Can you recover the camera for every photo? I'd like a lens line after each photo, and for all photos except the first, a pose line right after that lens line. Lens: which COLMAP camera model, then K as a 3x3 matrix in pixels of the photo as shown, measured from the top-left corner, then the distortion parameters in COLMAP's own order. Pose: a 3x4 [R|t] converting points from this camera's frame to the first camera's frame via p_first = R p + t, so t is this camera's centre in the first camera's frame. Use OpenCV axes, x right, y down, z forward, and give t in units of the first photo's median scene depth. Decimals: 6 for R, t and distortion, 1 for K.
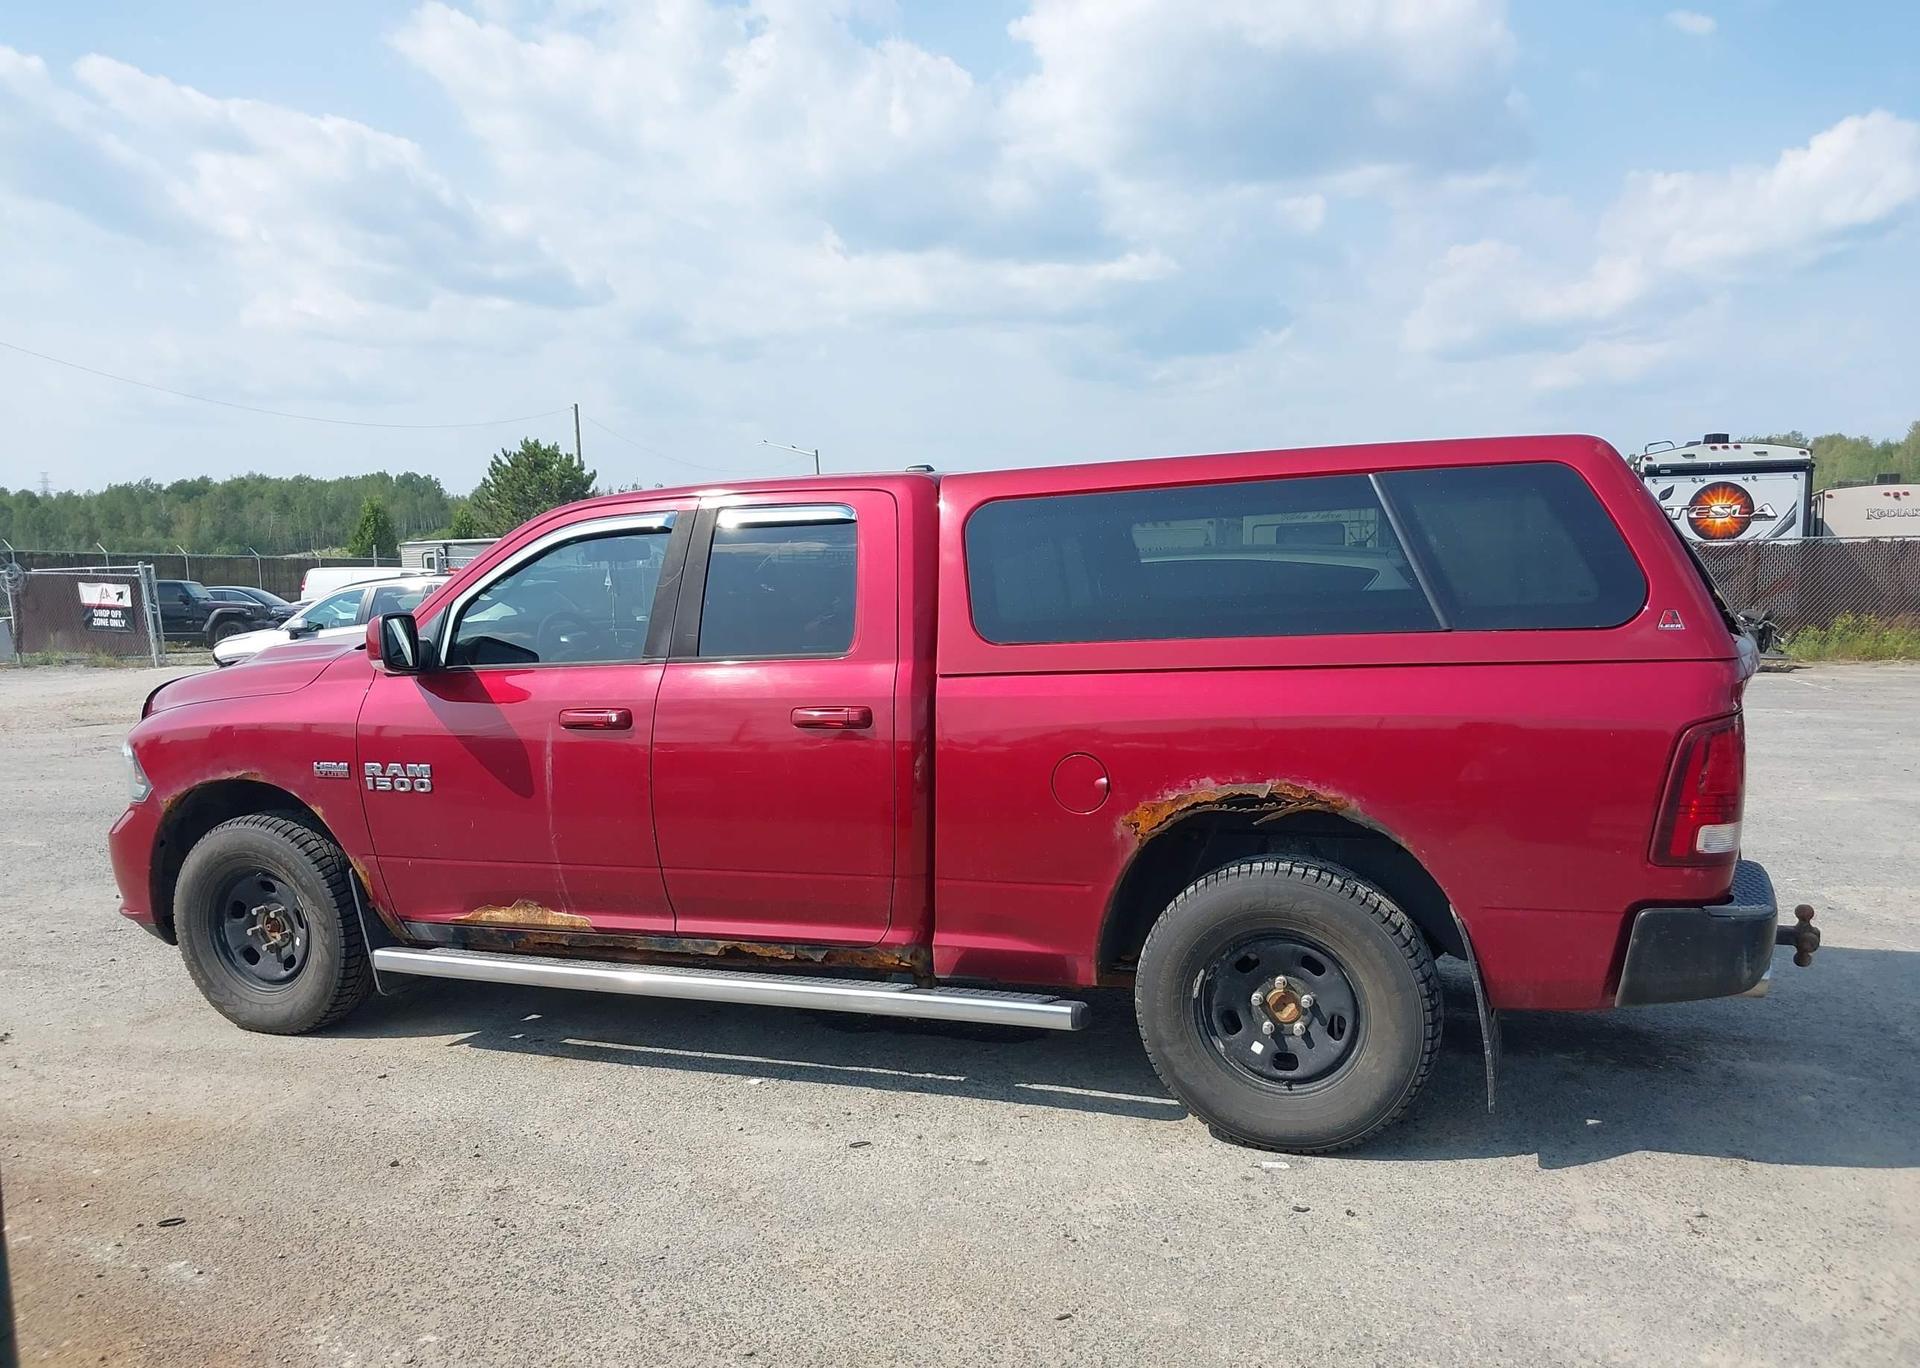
lens RADIAL K [[1525.8, 0, 967.7], [0, 1525.8, 685.6], [0, 0, 1]] dist [0.017218, -0.026891]
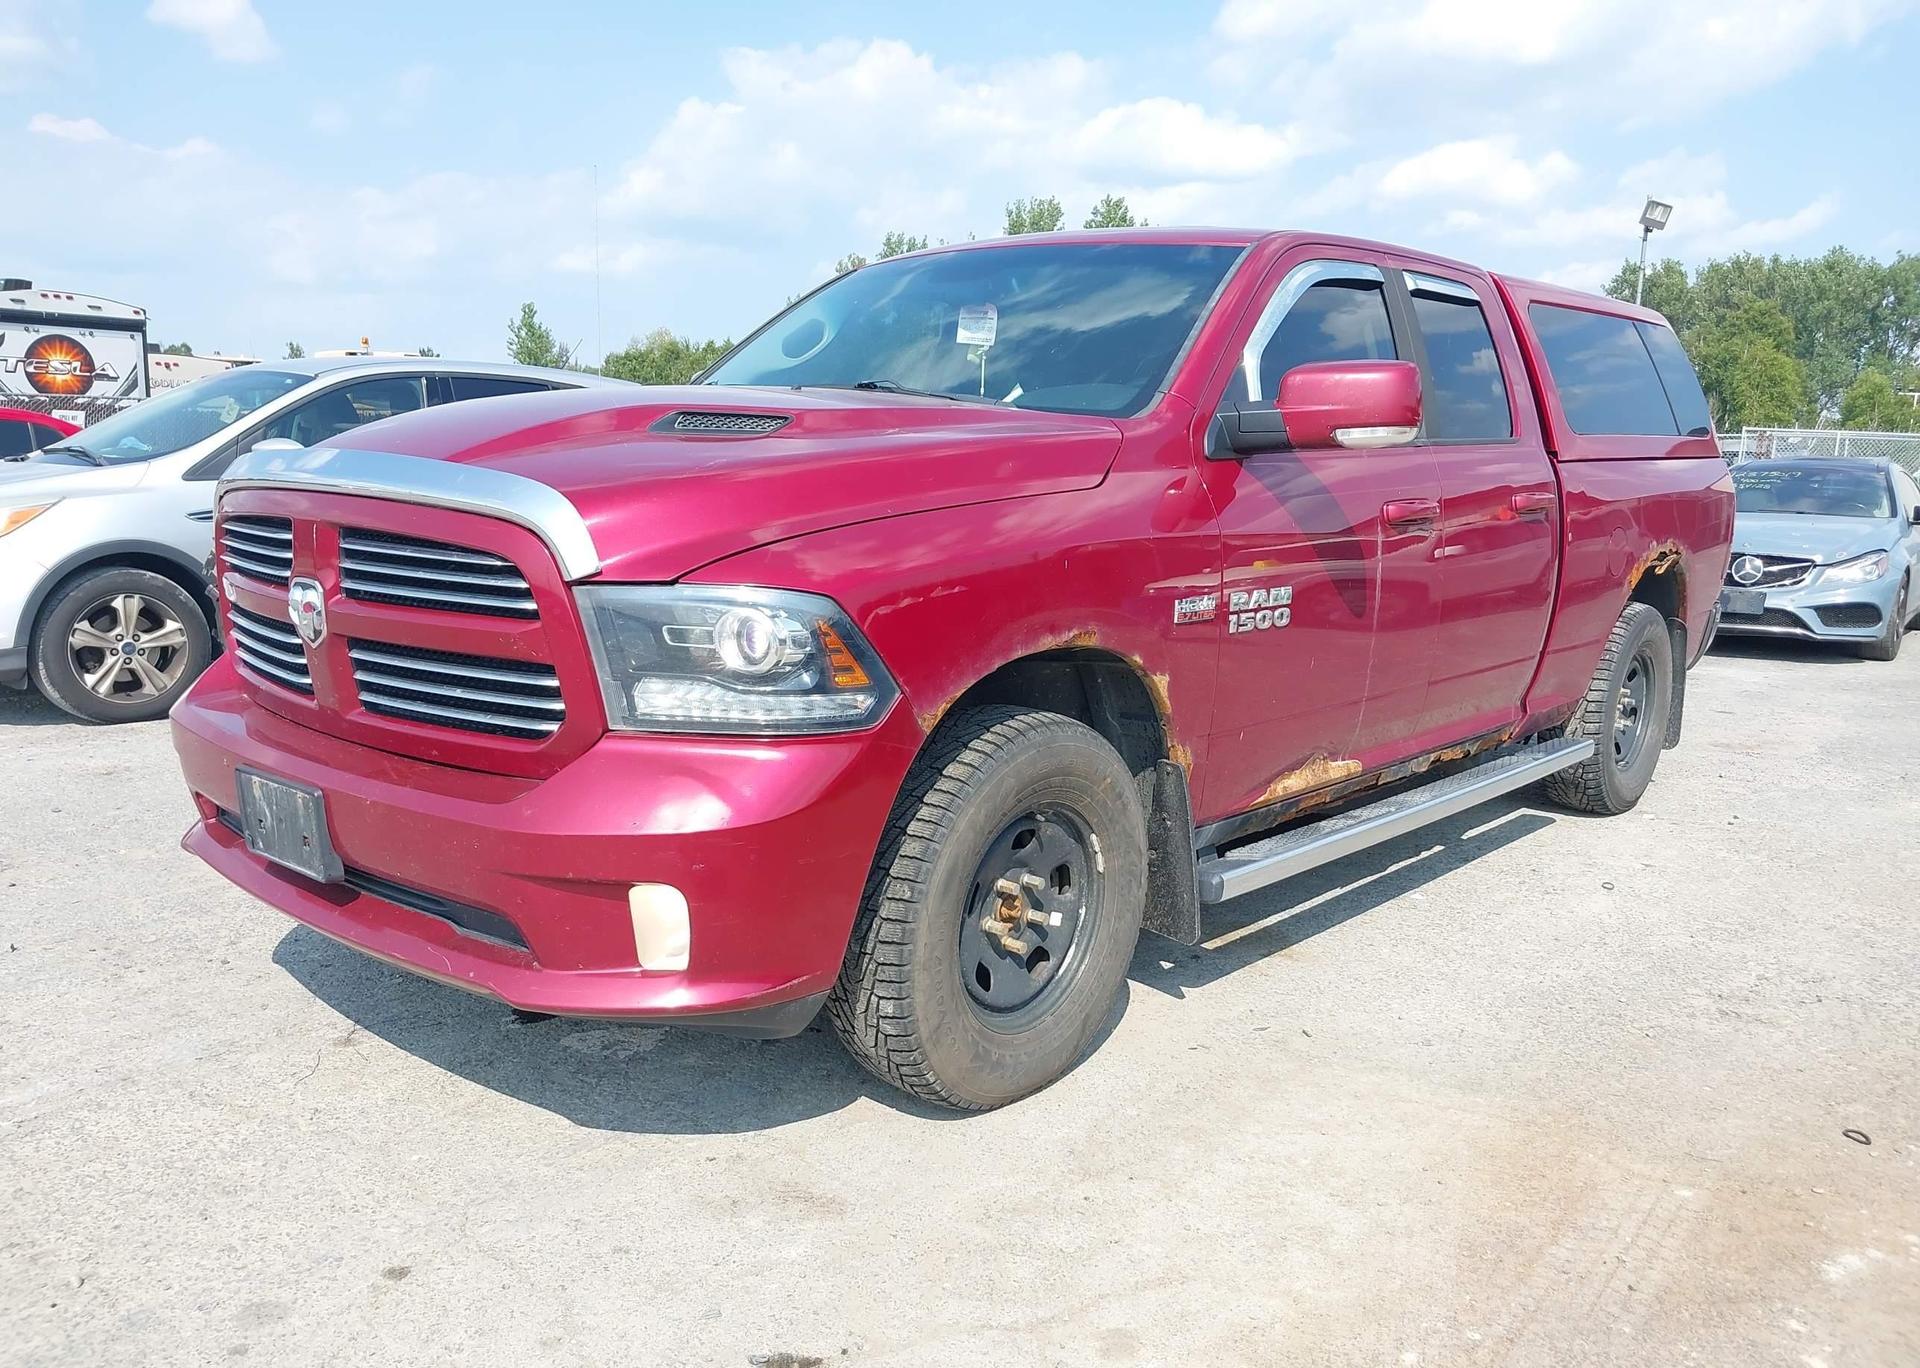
lens RADIAL K [[1557.6, 0, 960.0], [0, 1557.6, 684.0], [0, 0, 1]] dist [0.010813, -0.013058]
pose [[0.340678, -0.108365, 0.933914, -1.152065], [0.042133, 0.994097, 0.099979, 0.018408], [-0.939236, 0.005288, 0.343233, 0.949145]]
